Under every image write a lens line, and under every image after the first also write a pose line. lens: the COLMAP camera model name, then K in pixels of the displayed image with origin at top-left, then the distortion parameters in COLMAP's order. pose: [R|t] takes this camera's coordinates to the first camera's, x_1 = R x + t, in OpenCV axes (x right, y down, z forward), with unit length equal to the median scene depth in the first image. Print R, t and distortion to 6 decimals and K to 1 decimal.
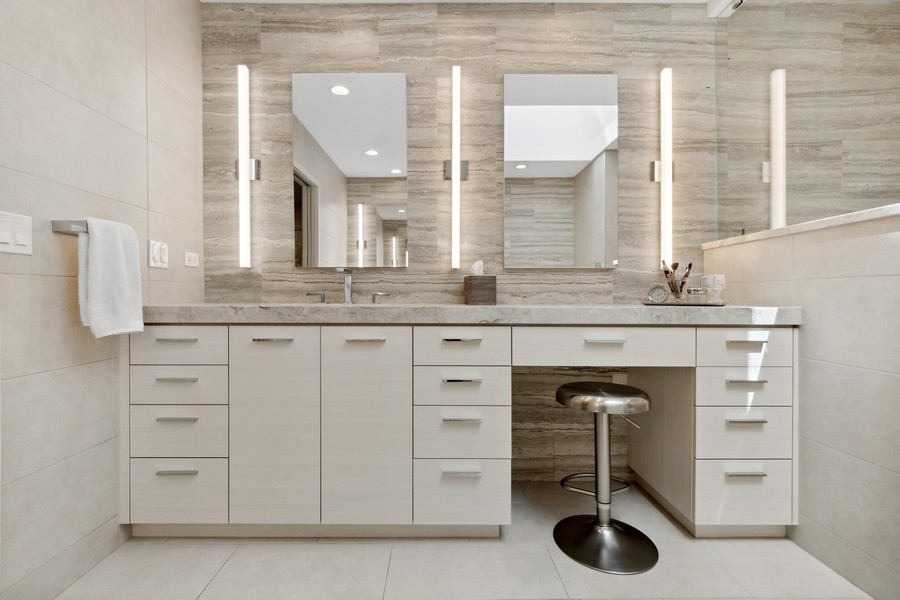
lens RADIAL K [[400.9, 0, 450.1], [0, 400.9, 296.7], [0, 0, 1]] dist [-0.001909, -0.000466]
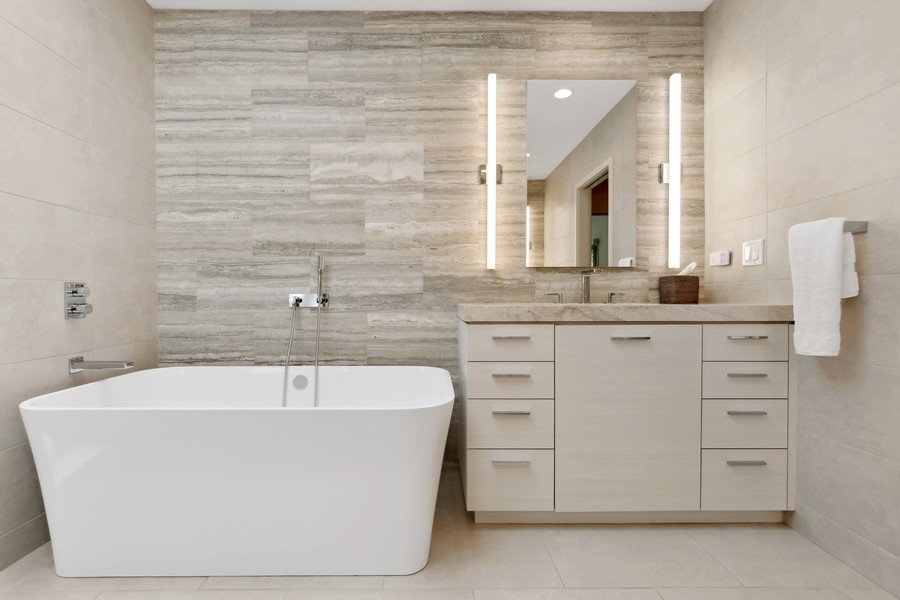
lens RADIAL K [[384.1, 0, 447.6], [0, 384.1, 302.1], [0, 0, 1]] dist [-0.016005, -0.000493]
pose [[0.999795, -0.007782, -0.018692, -0.154428], [0.008065, 0.999853, 0.015135, -0.000440], [0.018571, -0.015283, 0.999711, -0.000790]]
